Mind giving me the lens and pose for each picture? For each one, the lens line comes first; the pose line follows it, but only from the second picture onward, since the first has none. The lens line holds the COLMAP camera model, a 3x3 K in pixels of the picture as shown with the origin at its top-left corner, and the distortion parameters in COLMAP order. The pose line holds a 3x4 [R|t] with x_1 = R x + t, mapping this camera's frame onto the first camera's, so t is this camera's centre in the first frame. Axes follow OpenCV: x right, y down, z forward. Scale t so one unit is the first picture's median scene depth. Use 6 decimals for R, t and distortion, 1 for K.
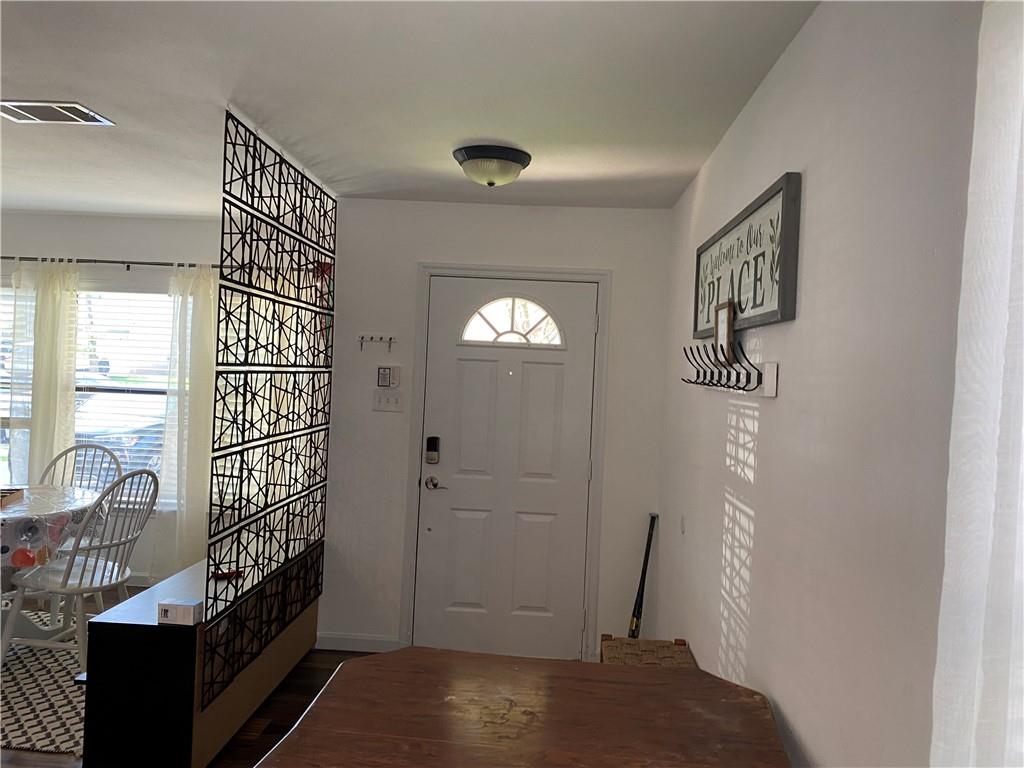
lens RADIAL K [[774.1, 0, 512.0], [0, 774.1, 384.0], [0, 0, 1]] dist [0.004274, -0.006656]
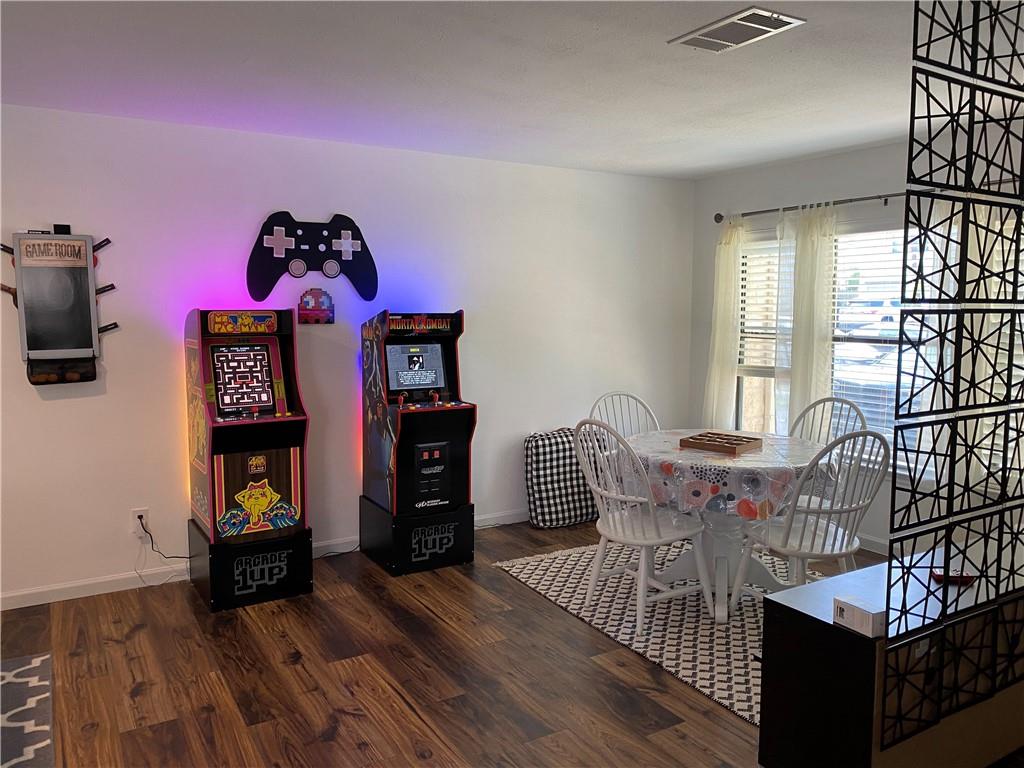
lens RADIAL K [[773.1, 0, 534.4], [0, 773.1, 377.0], [0, 0, 1]] dist [0.012020, -0.006271]
pose [[0.566798, 0.035016, -0.823112, 0.027335], [0.007425, 0.998839, 0.047604, 0.008432], [0.823823, -0.033094, 0.565880, 0.264395]]
